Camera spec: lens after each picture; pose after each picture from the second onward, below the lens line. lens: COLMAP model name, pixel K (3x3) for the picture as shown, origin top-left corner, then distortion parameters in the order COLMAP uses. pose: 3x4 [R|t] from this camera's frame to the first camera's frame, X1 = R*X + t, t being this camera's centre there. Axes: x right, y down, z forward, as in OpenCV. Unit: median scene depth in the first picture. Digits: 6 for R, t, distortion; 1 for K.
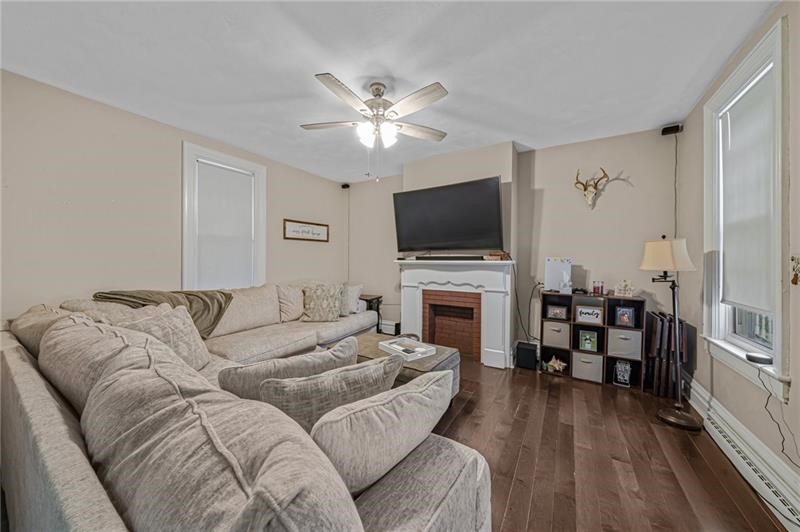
lens RADIAL K [[277.8, 0, 397.2], [0, 277.8, 263.8], [0, 0, 1]] dist [-0.007889, -0.000158]
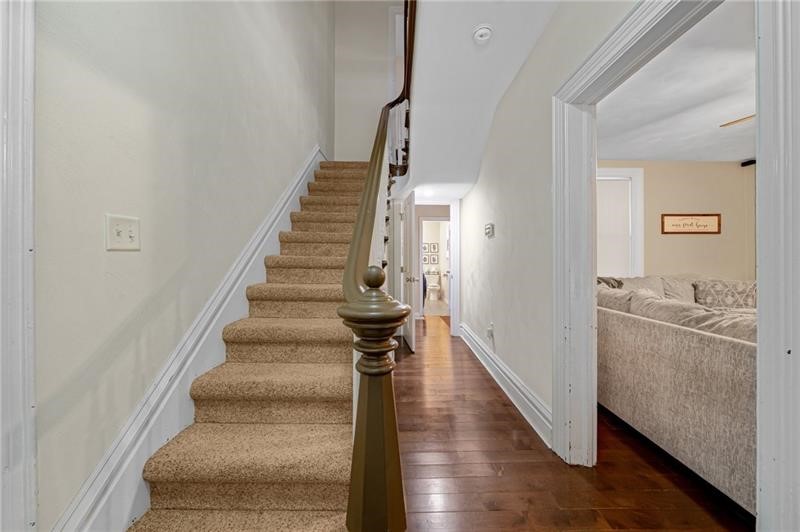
lens RADIAL K [[277.8, 0, 400.0], [0, 277.8, 260.9], [0, 0, 1]] dist [-0.007889, -0.000158]
pose [[0.525326, 0.003334, -0.850895, -0.056187], [-0.009670, 0.999951, -0.002052, 0.024675], [0.850846, 0.009306, 0.525332, -0.401628]]
